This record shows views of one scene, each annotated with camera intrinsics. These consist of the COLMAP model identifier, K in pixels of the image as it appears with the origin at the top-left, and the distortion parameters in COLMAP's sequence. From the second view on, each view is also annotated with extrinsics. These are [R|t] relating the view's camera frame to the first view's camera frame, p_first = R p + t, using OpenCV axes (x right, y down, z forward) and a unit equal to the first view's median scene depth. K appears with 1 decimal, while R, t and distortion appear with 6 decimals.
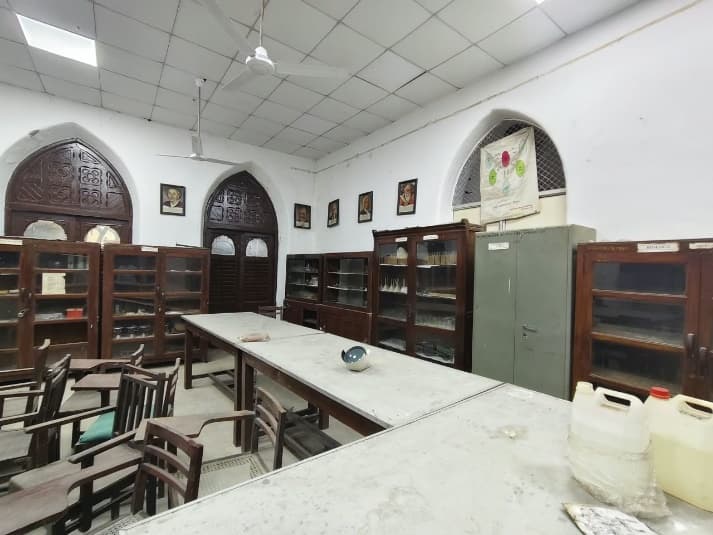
lens RADIAL K [[336.6, 0, 356.5], [0, 336.6, 267.5], [0, 0, 1]] dist [-0.017128, 0.000276]
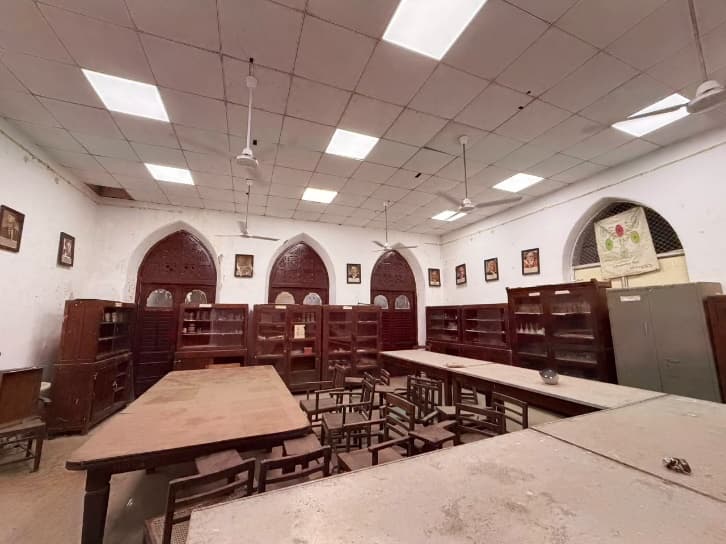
lens RADIAL K [[289.1, 0, 363.0], [0, 289.1, 272.0], [0, 0, 1]] dist [-0.002213, -0.000398]
pose [[0.965258, -0.068249, -0.252230, -0.210230], [0.032397, 0.989098, -0.143650, -0.024569], [0.259284, 0.130488, 0.956946, -0.273274]]
